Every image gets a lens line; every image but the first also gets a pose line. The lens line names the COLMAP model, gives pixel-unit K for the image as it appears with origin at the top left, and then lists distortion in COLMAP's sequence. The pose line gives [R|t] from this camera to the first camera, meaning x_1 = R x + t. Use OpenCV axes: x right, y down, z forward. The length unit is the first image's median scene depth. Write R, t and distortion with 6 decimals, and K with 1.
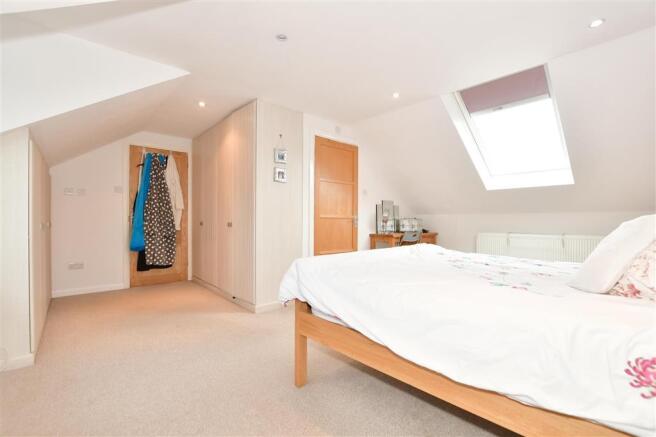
lens RADIAL K [[289.6, 0, 327.7], [0, 289.6, 220.9], [0, 0, 1]] dist [-0.028419, 0.001177]
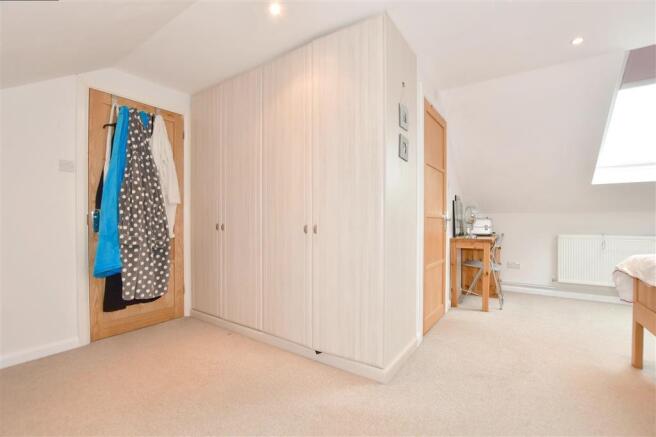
lens RADIAL K [[289.6, 0, 327.7], [0, 289.6, 220.9], [0, 0, 1]] dist [-0.028419, 0.001177]
pose [[0.971880, -0.004117, 0.235440, -0.360582], [0.003798, 0.999991, 0.001808, -0.004288], [-0.235445, -0.000863, 0.971887, 0.342609]]
